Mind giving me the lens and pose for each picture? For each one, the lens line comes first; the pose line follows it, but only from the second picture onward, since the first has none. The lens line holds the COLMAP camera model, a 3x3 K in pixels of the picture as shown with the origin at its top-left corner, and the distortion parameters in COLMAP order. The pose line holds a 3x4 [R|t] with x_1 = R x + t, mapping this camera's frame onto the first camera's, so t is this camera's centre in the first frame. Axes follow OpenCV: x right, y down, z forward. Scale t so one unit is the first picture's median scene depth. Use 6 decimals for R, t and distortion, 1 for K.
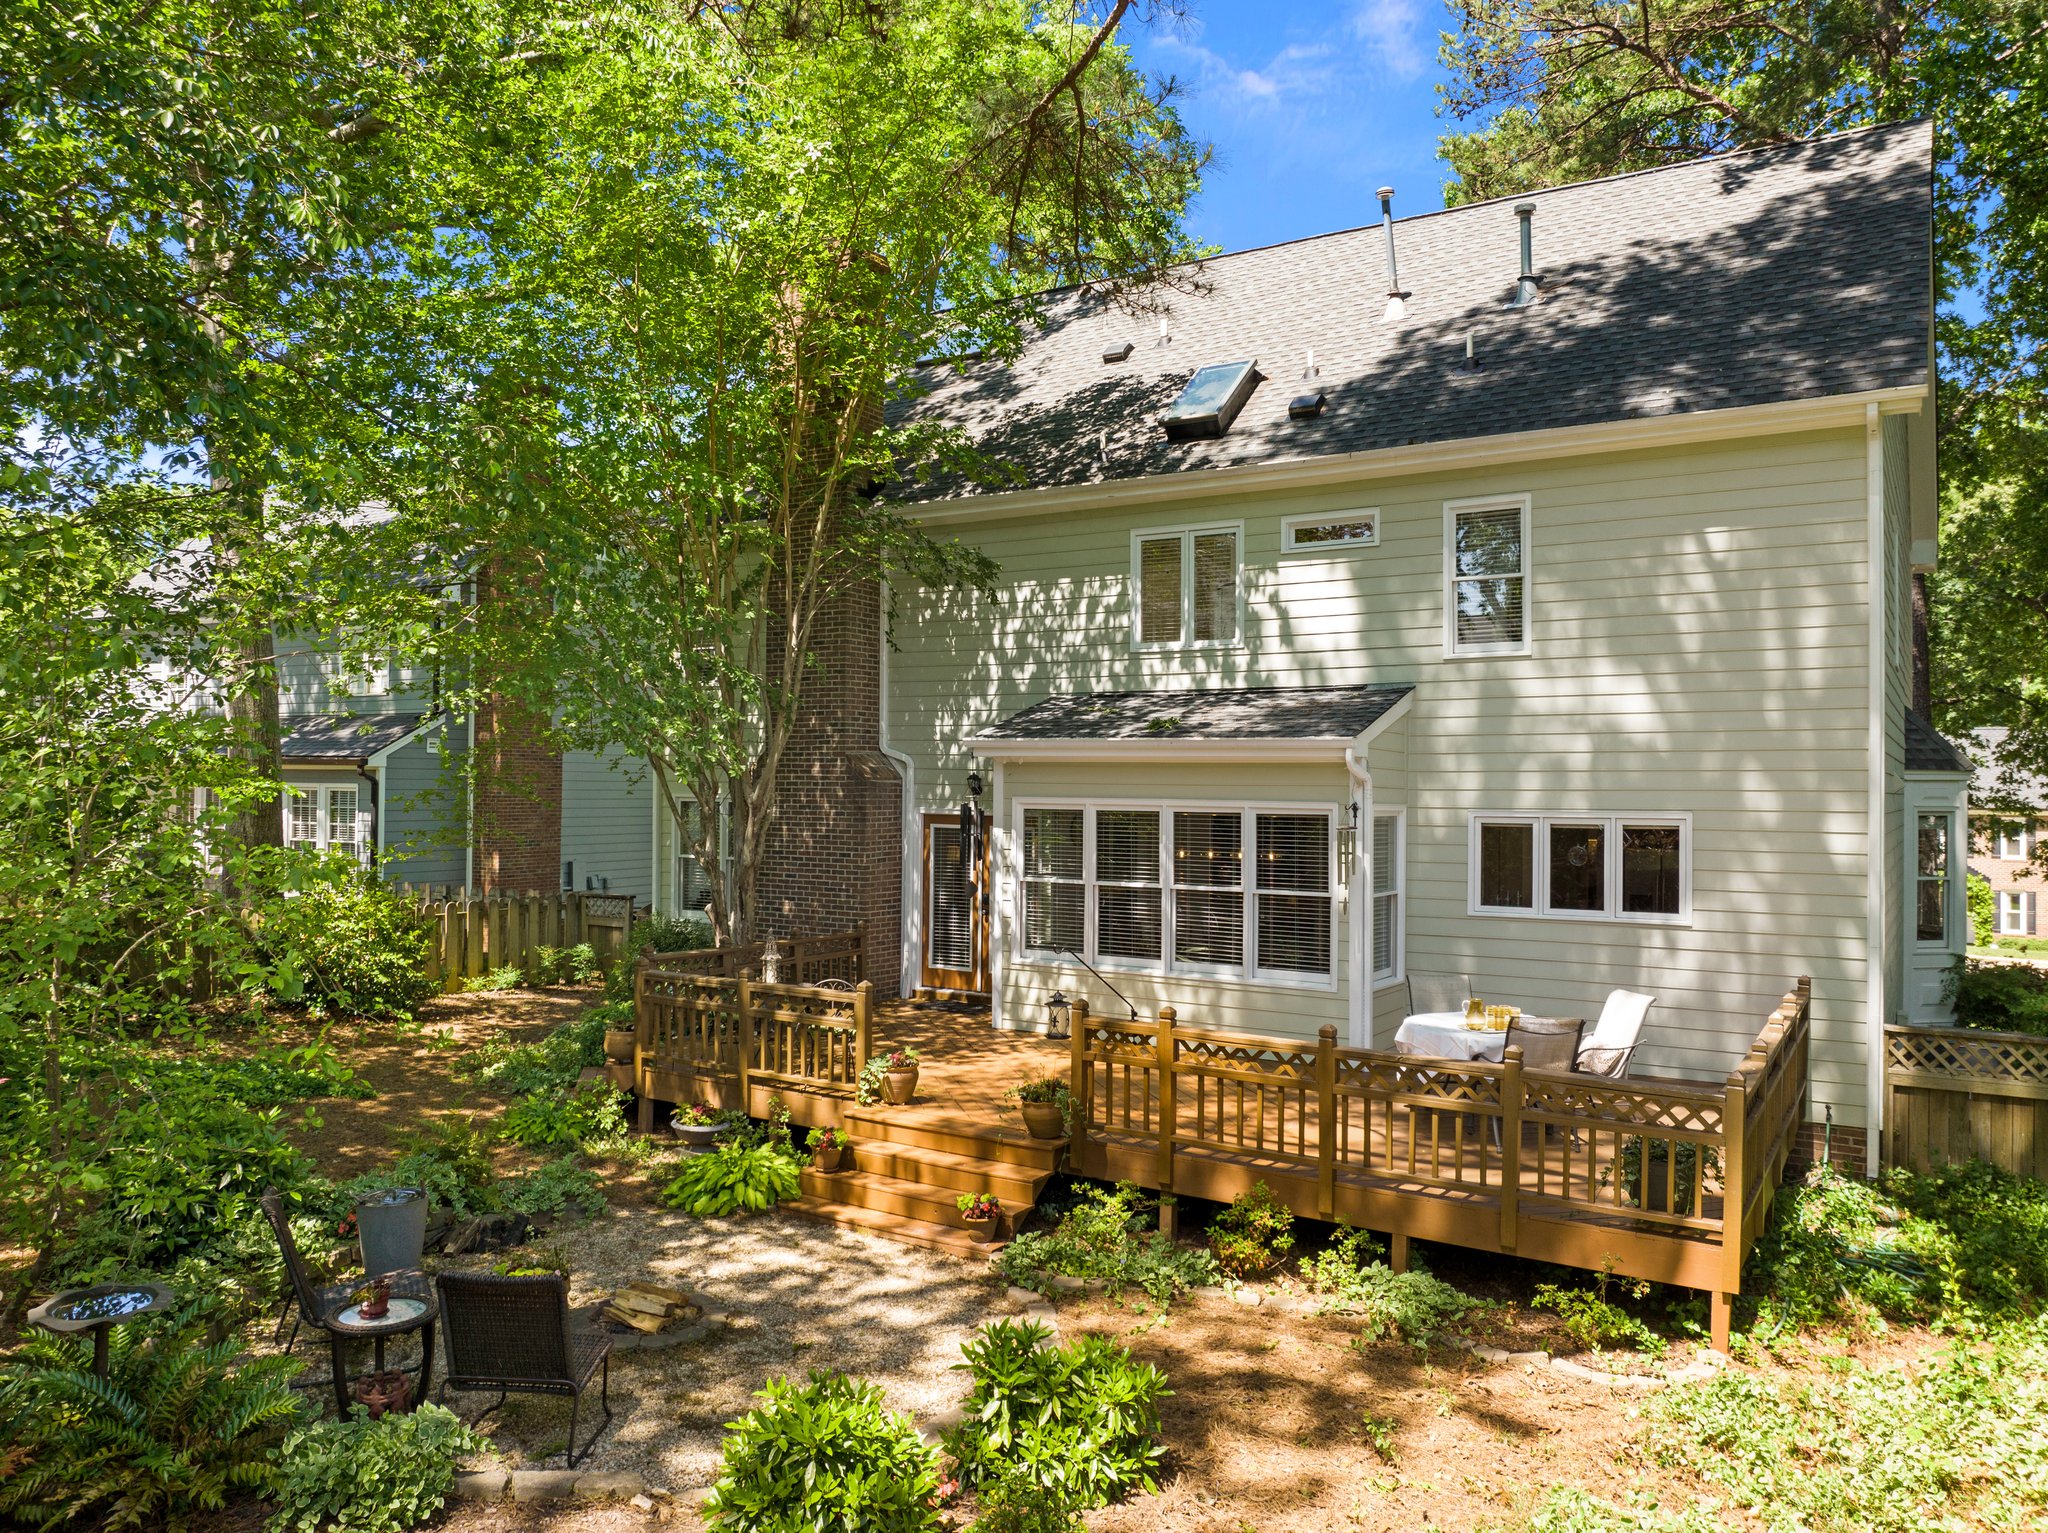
lens RADIAL K [[1467.7, 0, 1023.4], [0, 1467.7, 760.5], [0, 0, 1]] dist [-0.047102, 0.011927]
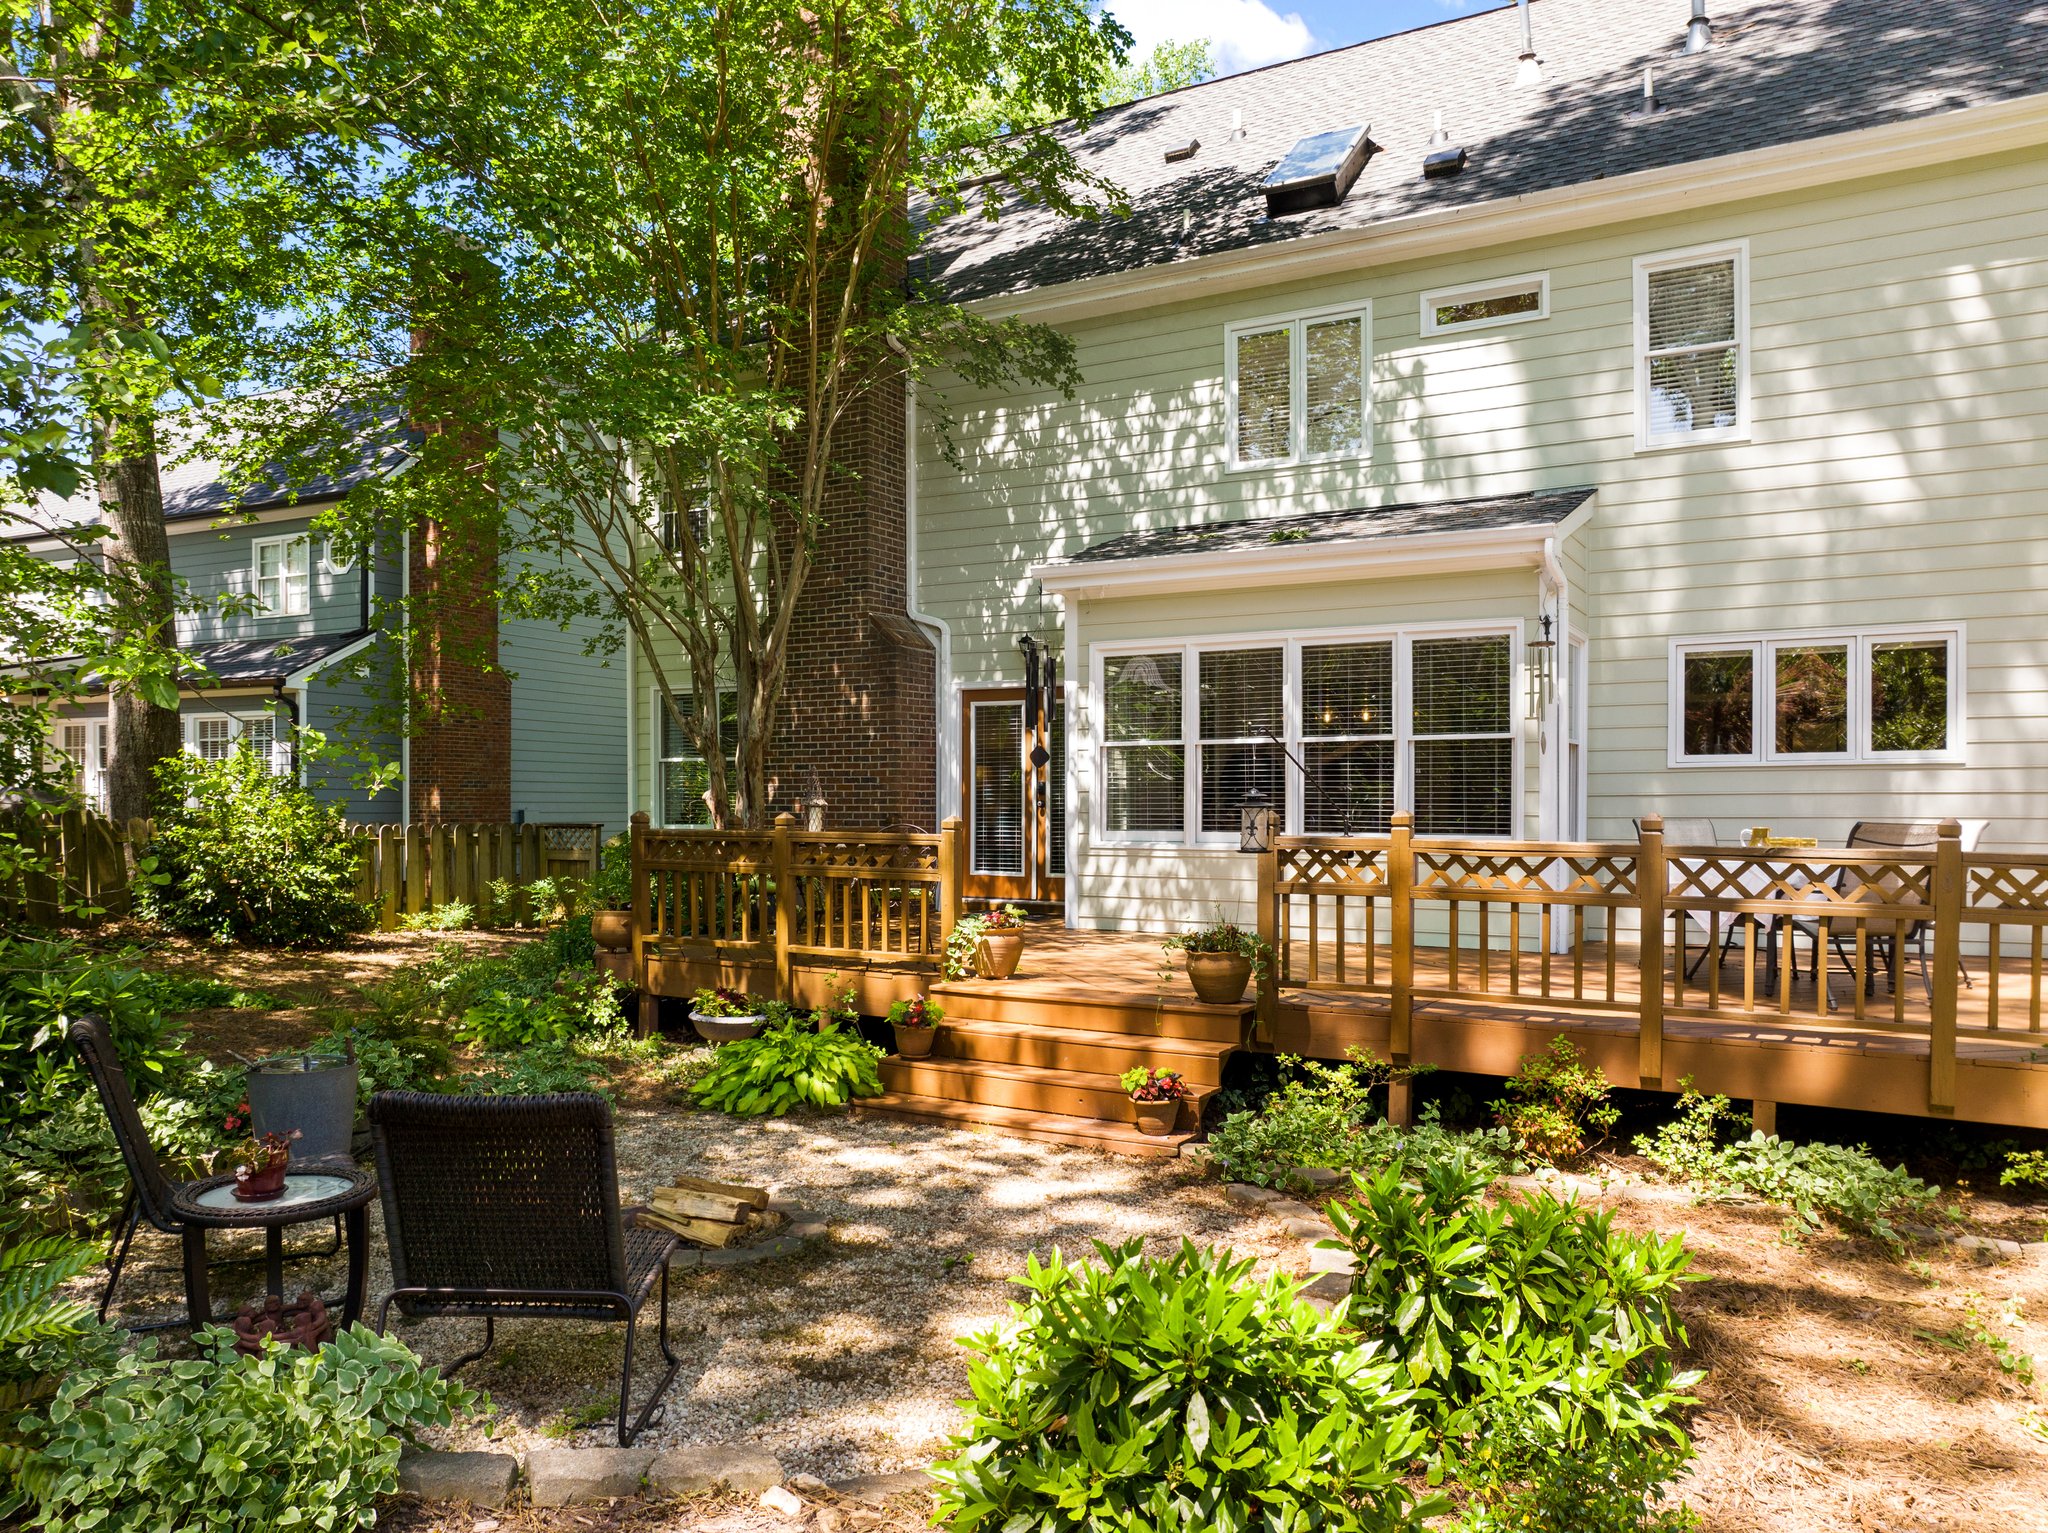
lens RADIAL K [[1467.7, 0, 1028.4], [0, 1467.7, 819.1], [0, 0, 1]] dist [-0.047102, 0.011927]
pose [[0.999034, -0.009242, 0.042954, -0.091909], [0.008124, 0.999626, 0.026127, 0.120562], [-0.043180, -0.025753, 0.998735, 0.228205]]
